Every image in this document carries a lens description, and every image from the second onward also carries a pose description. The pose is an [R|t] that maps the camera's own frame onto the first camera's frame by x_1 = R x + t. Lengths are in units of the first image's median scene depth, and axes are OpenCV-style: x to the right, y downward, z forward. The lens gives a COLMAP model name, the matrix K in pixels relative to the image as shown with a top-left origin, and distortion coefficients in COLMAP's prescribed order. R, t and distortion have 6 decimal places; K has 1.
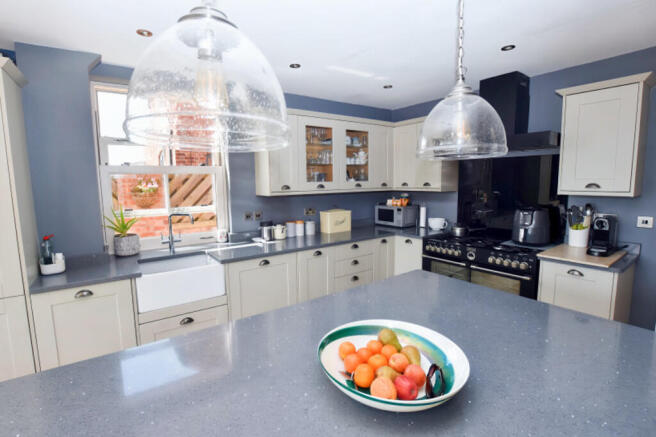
lens RADIAL K [[301.8, 0, 328.0], [0, 301.8, 218.5], [0, 0, 1]] dist [-0.022400, 0.000401]
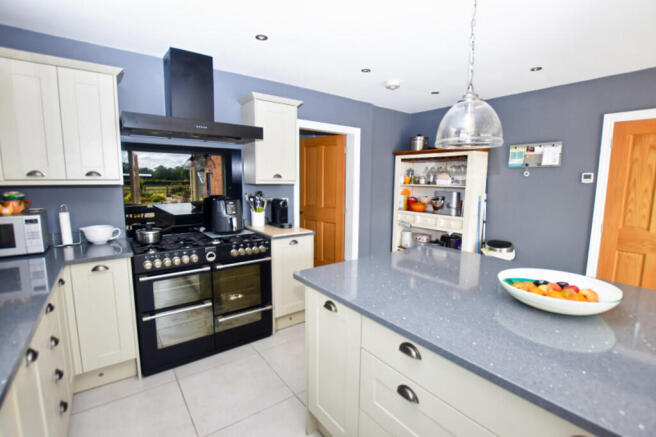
lens RADIAL K [[301.8, 0, 328.0], [0, 301.8, 218.5], [0, 0, 1]] dist [-0.022400, 0.000401]
pose [[0.029402, -0.120428, 0.992287, -0.363586], [0.116968, 0.986310, 0.116237, -0.045219], [-0.992700, 0.112648, 0.043086, 0.611970]]
